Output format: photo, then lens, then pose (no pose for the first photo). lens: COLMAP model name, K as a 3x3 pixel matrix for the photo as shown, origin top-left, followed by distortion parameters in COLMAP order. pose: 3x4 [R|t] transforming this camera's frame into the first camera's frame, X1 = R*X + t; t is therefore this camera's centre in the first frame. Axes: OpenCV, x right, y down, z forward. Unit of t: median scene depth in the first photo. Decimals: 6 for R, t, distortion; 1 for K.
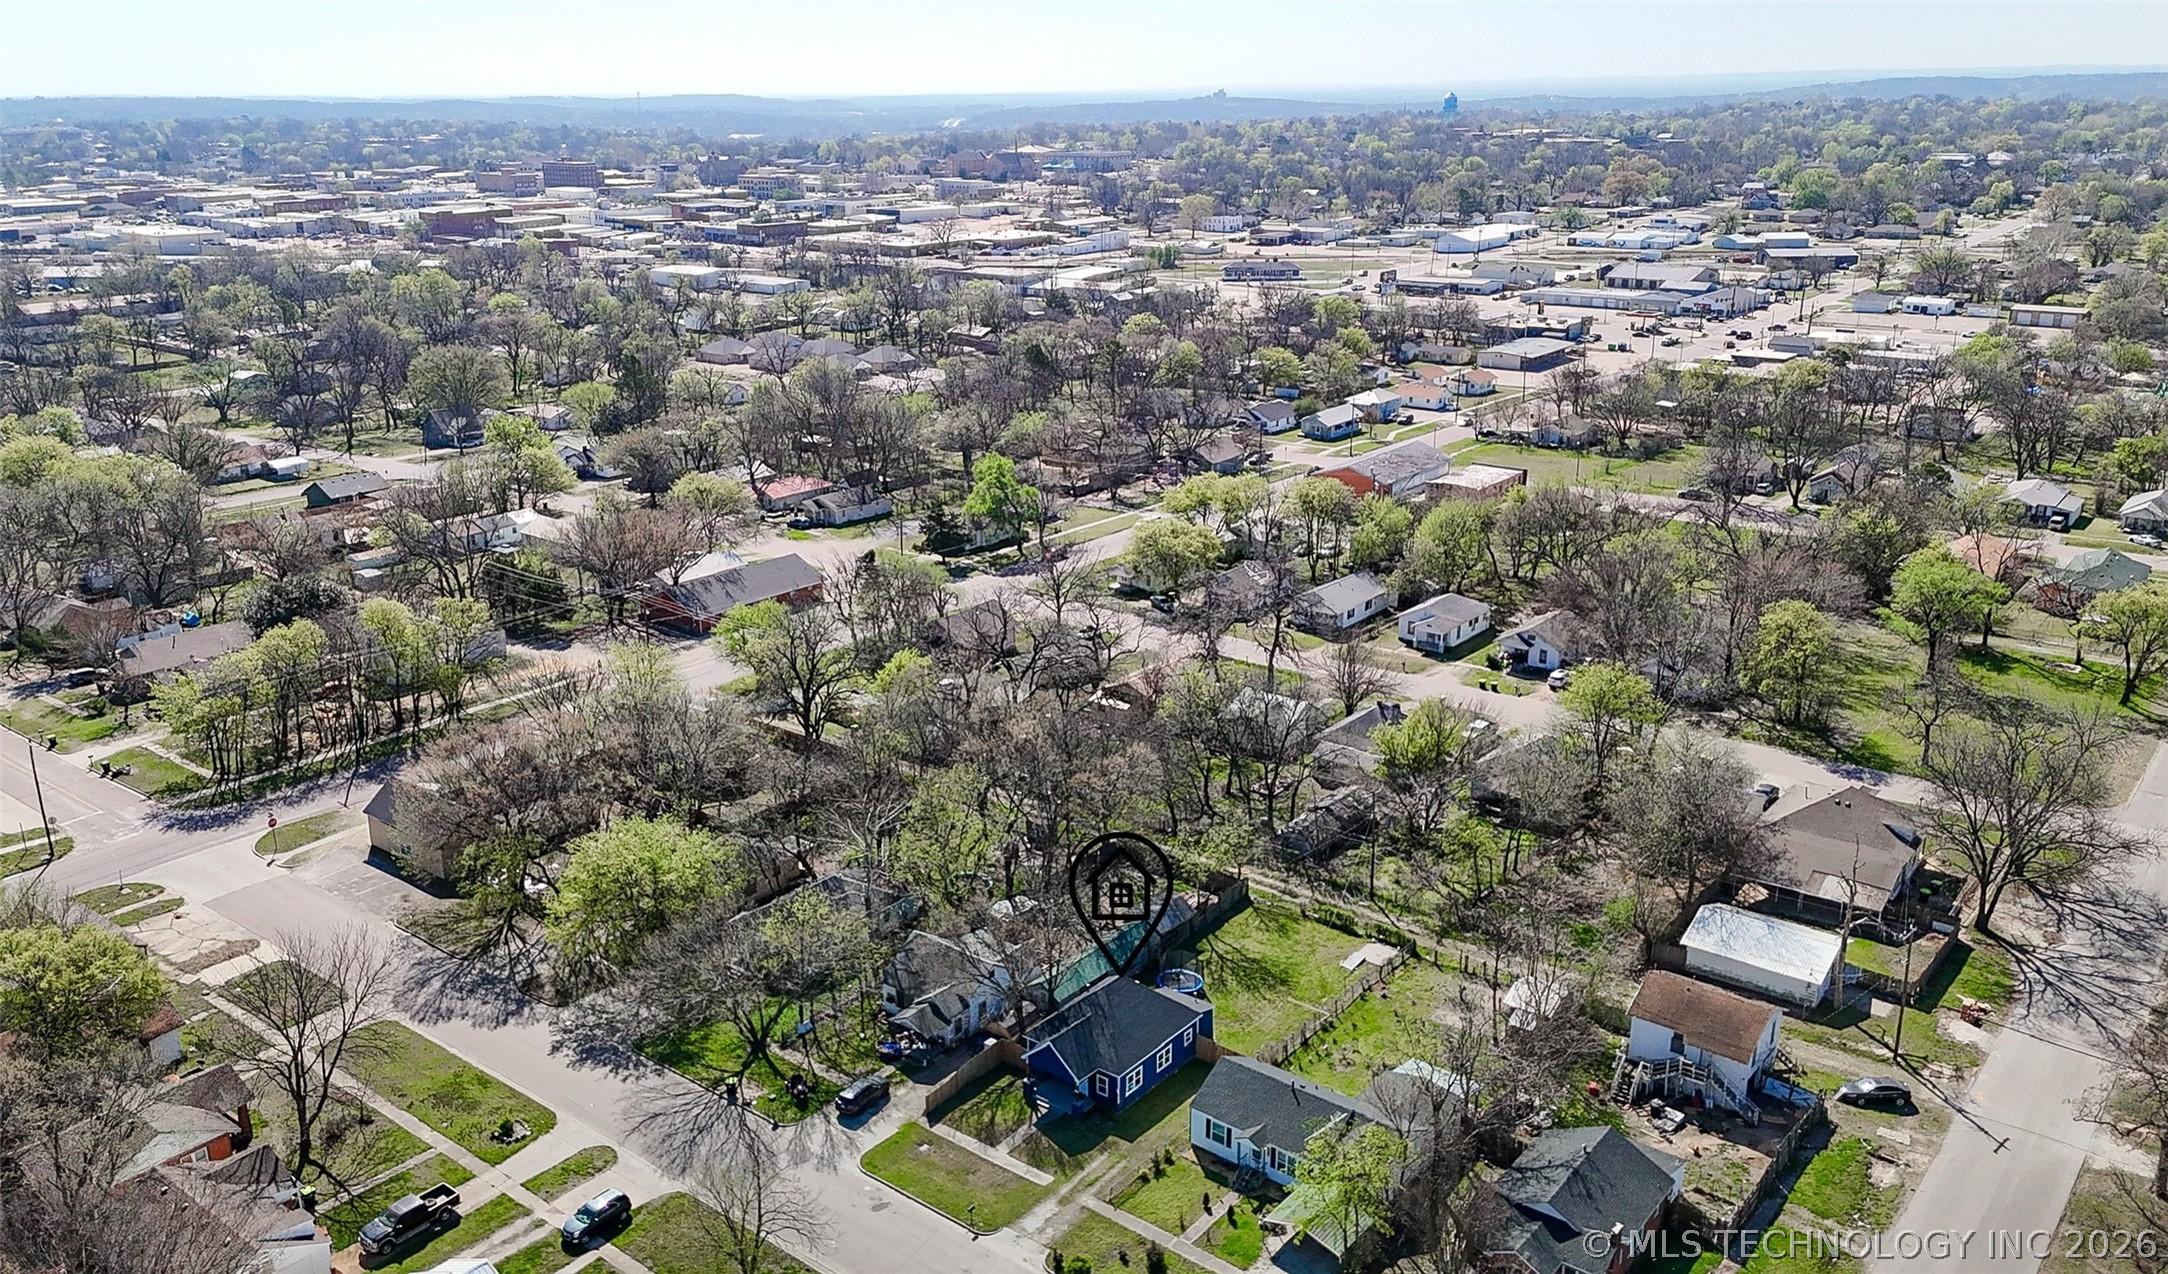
lens RADIAL K [[1648.3, 0, 1029.8], [0, 1648.3, 640.1], [0, 0, 1]] dist [0.042483, -0.002533]
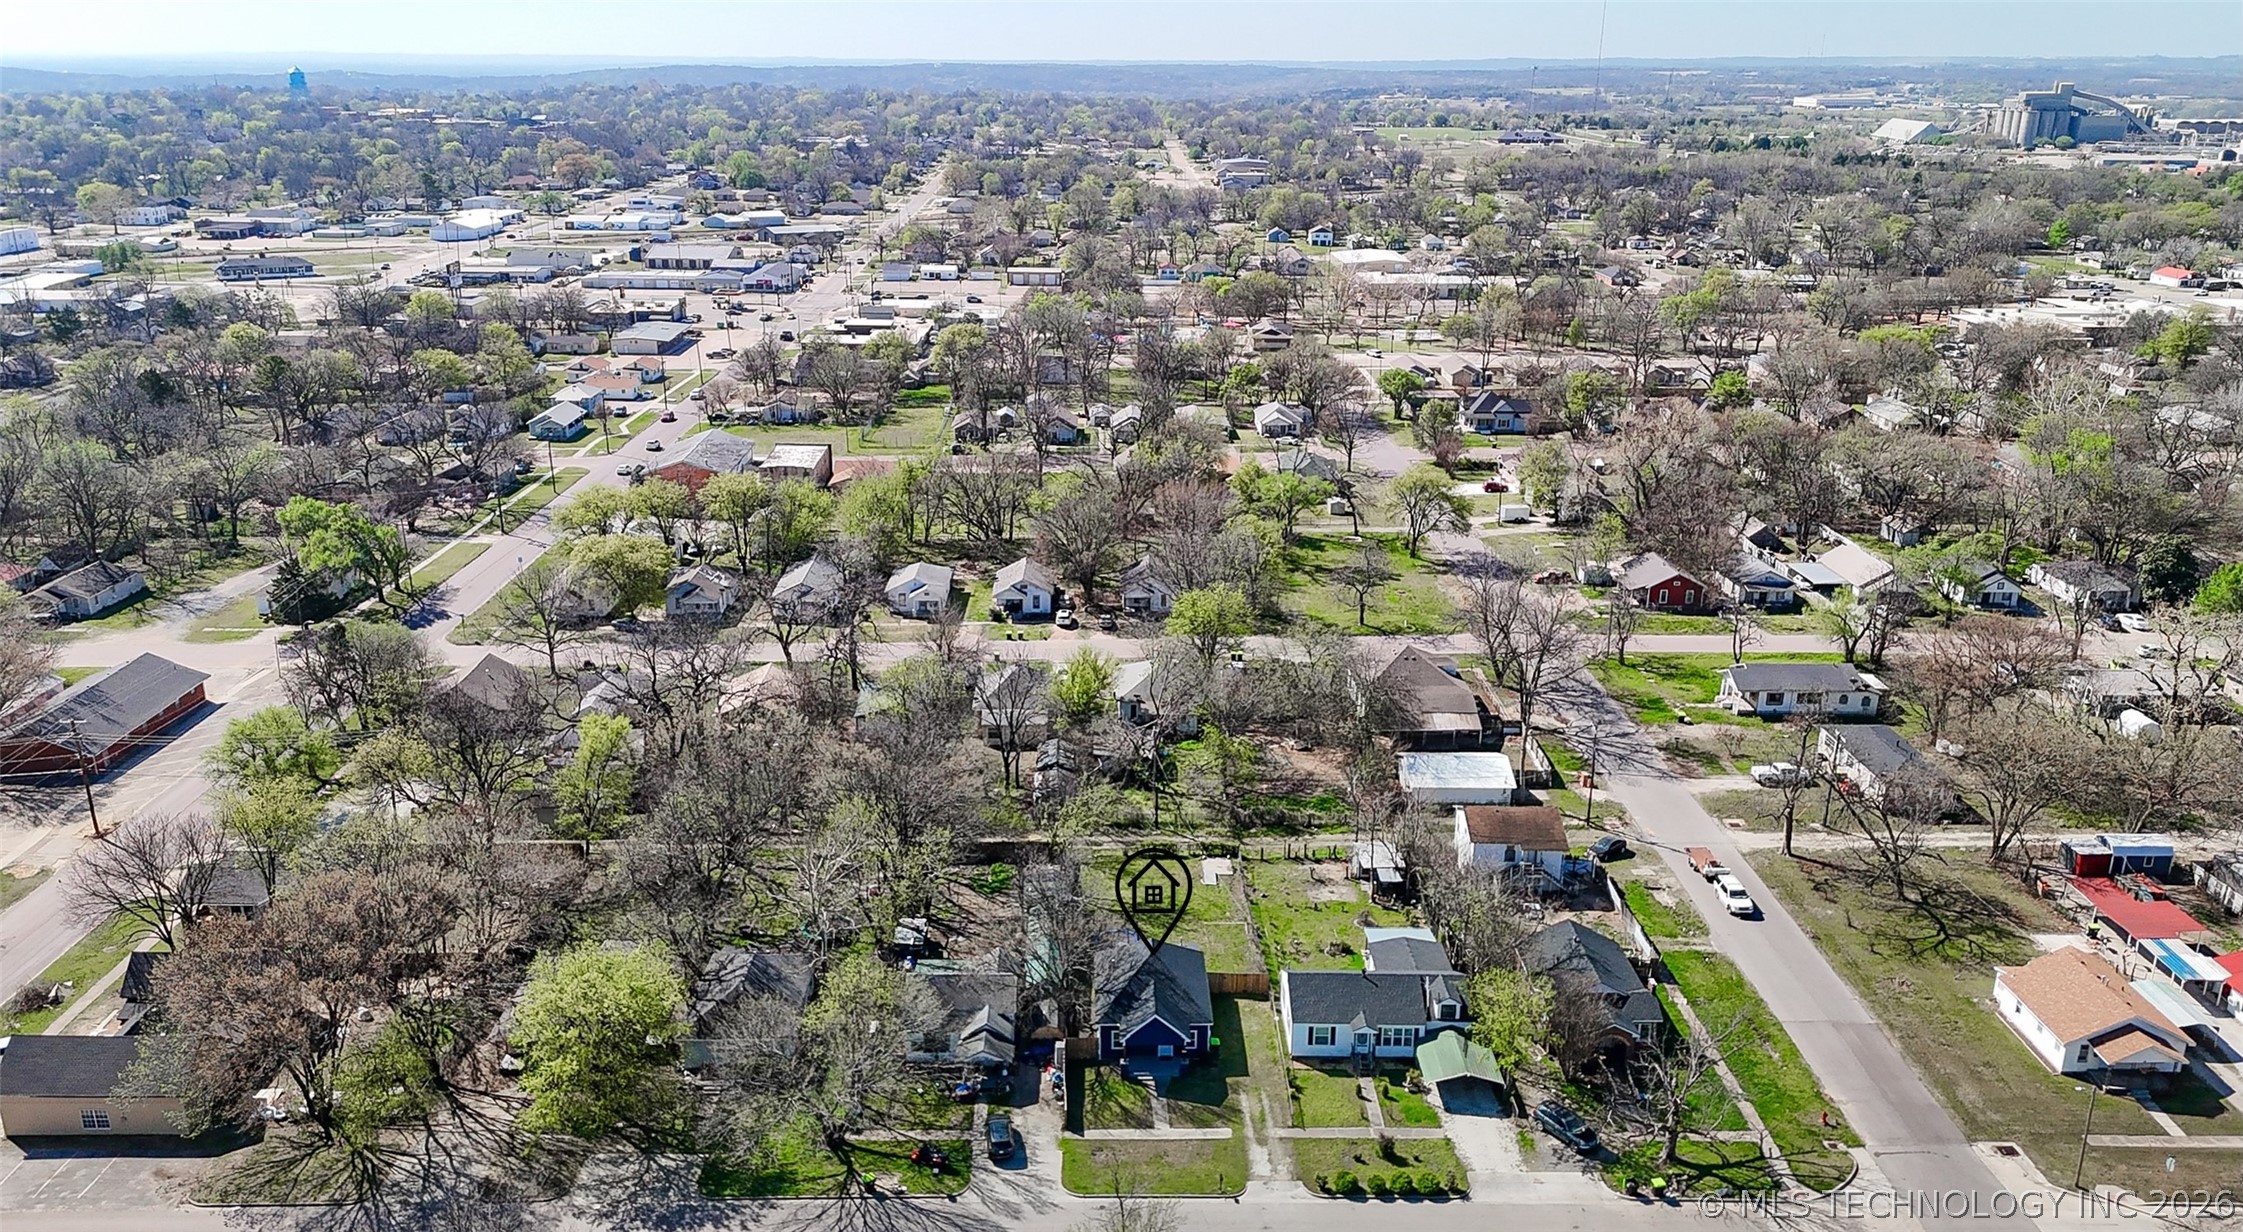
lens RADIAL K [[1663.9, 0, 1103.1], [0, 1663.9, 624.1], [0, 0, 1]] dist [0.042468, -0.001870]
pose [[0.769706, -0.186497, 0.610550, -0.322443], [0.186648, 0.980331, 0.064146, -0.036992], [-0.610504, 0.064584, 0.789375, 0.096181]]
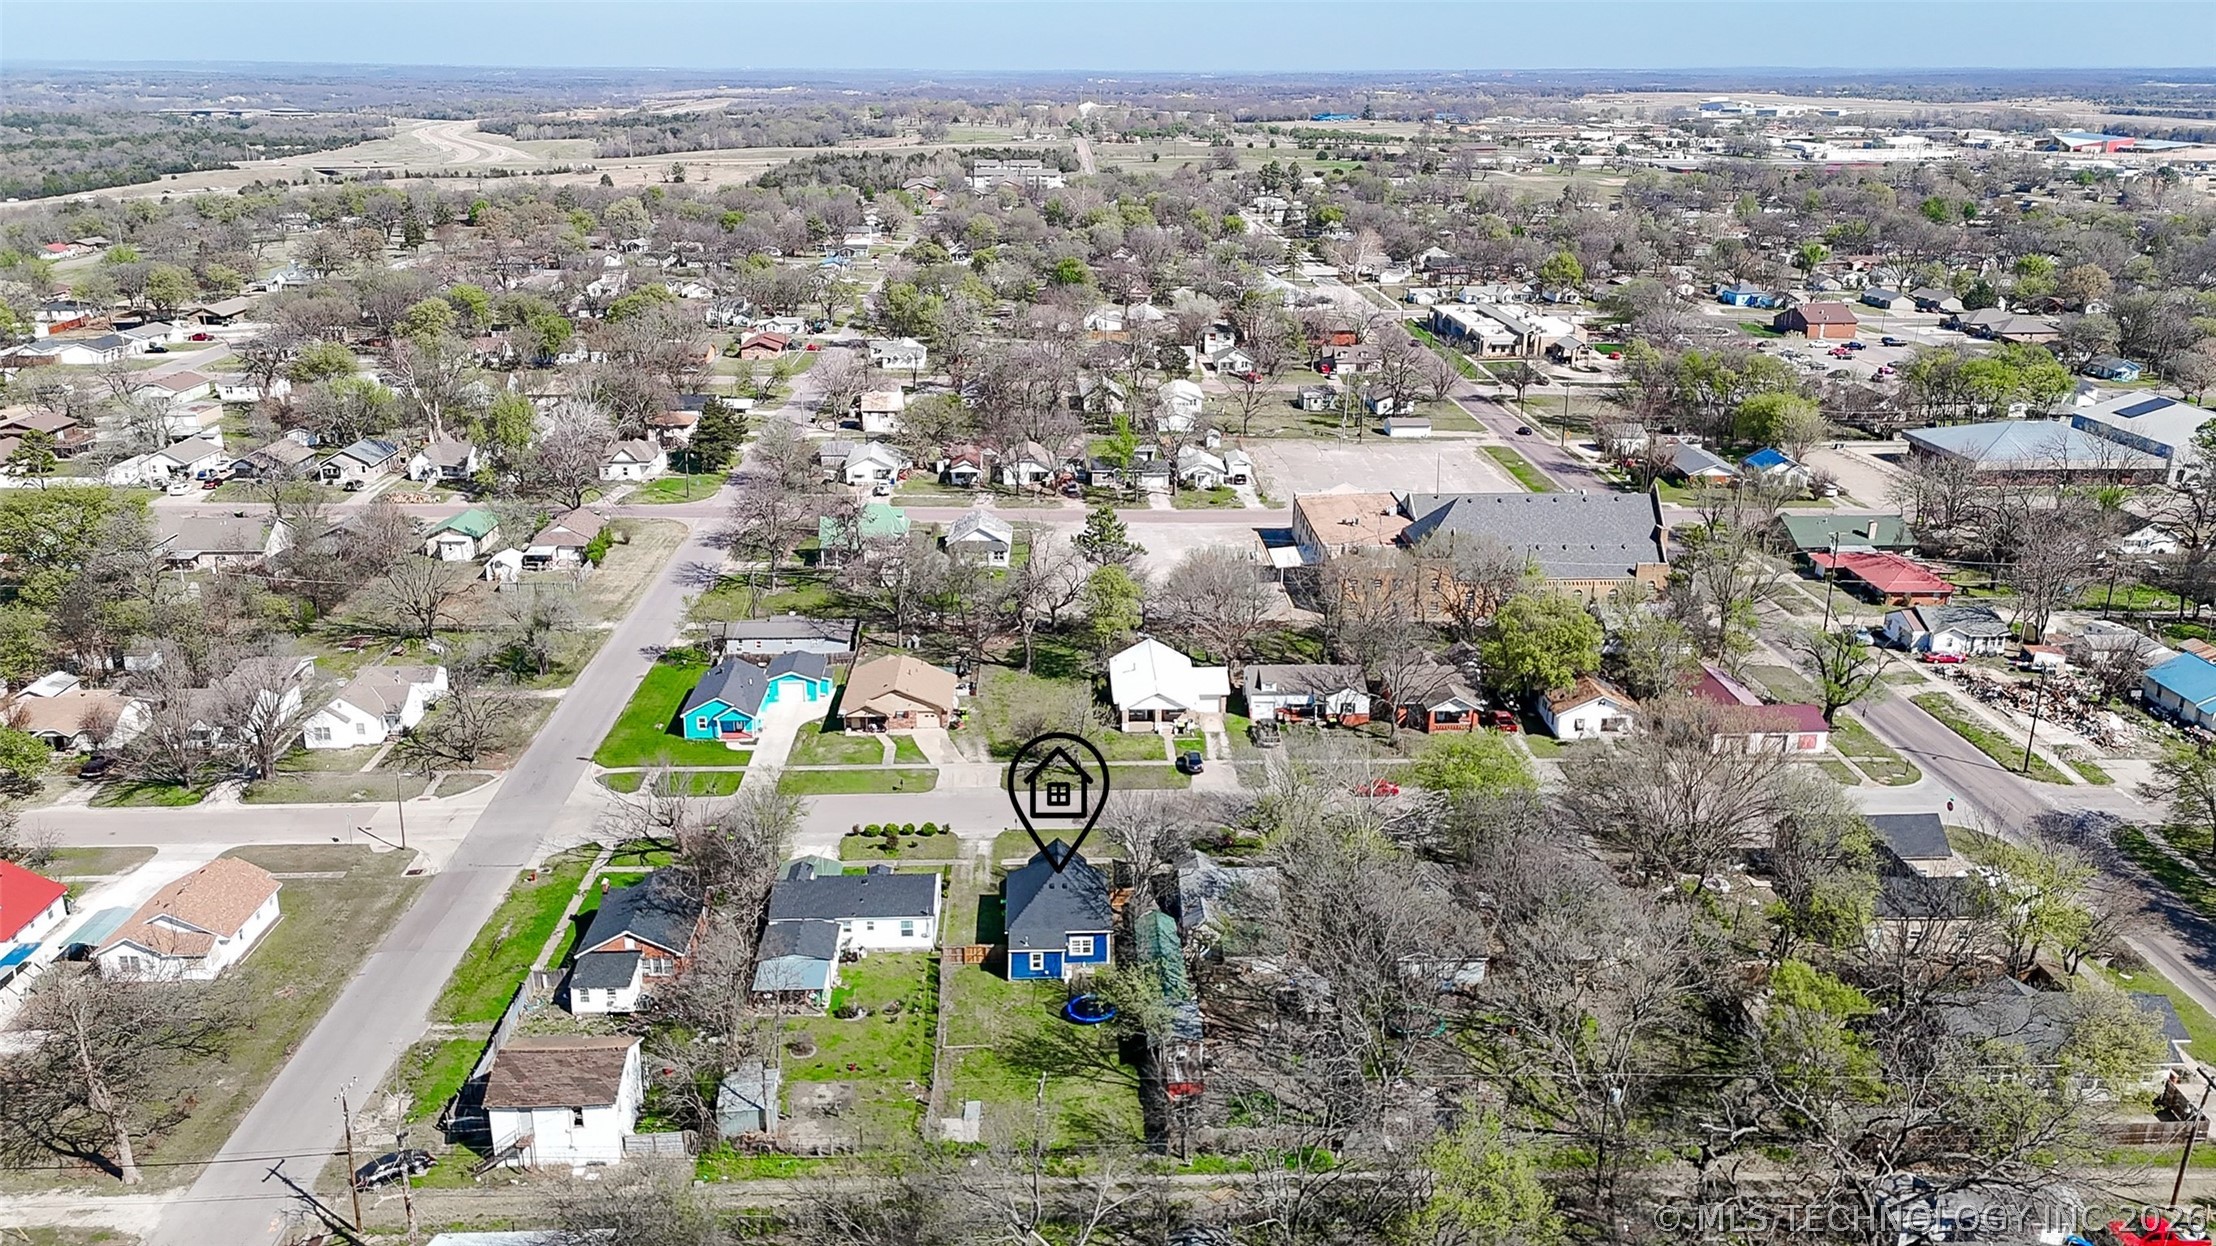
lens RADIAL K [[1684.8, 0, 1131.5], [0, 1684.8, 622.9], [0, 0, 1]] dist [0.093814, -0.106028]
pose [[-0.738641, 0.217058, -0.638197, 0.405800], [-0.210811, 0.824874, 0.524539, -0.311891], [0.640287, 0.521985, -0.563528, 0.896766]]
